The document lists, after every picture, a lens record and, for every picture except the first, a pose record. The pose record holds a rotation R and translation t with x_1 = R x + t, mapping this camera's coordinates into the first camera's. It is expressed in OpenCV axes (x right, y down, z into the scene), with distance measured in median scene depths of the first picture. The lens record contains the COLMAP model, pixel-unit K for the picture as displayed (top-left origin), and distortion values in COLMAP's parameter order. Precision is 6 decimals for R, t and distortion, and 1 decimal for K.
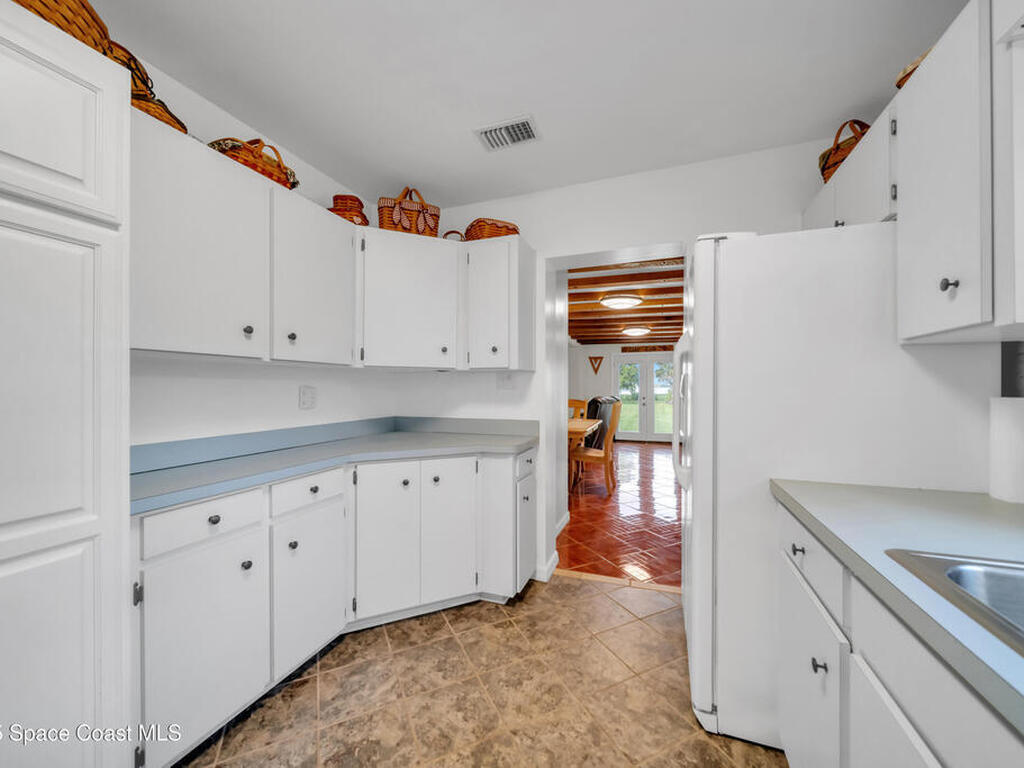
lens RADIAL K [[395.0, 0, 514.1], [0, 395.0, 387.4], [0, 0, 1]] dist [0.000365, -0.000819]
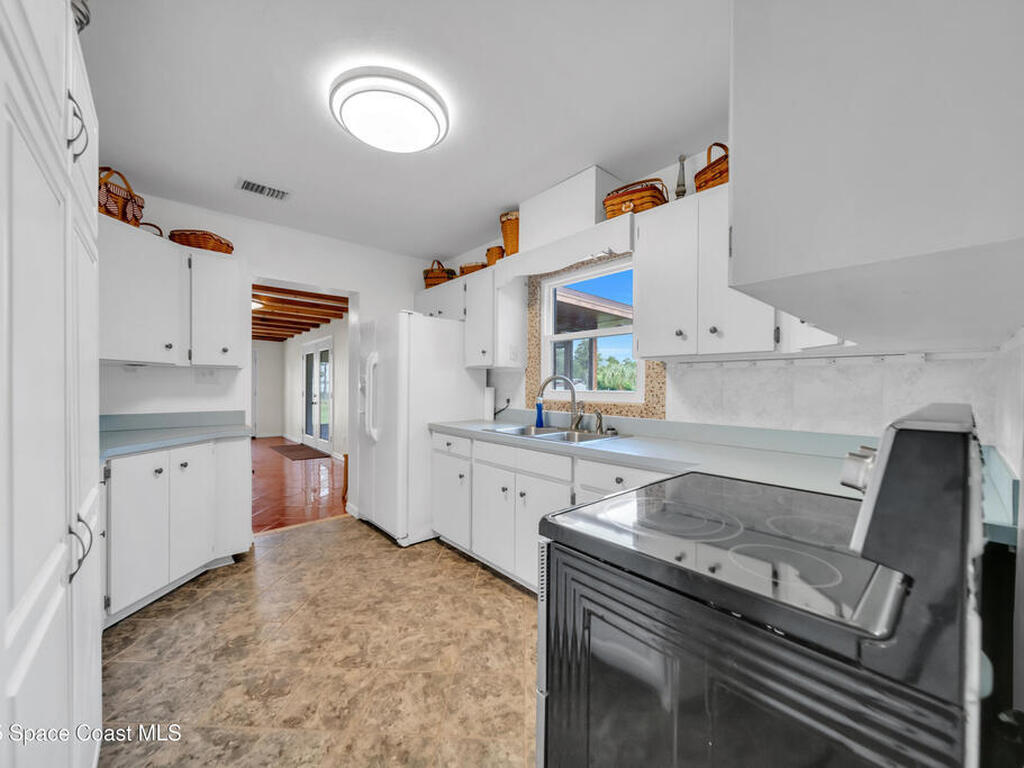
lens RADIAL K [[395.0, 0, 512.4], [0, 395.0, 384.5], [0, 0, 1]] dist [0.000365, -0.000819]
pose [[0.466642, 0.002009, 0.884444, -0.780065], [-0.005802, 0.999983, 0.000789, 0.001142], [-0.884427, -0.005500, 0.466645, -0.342069]]
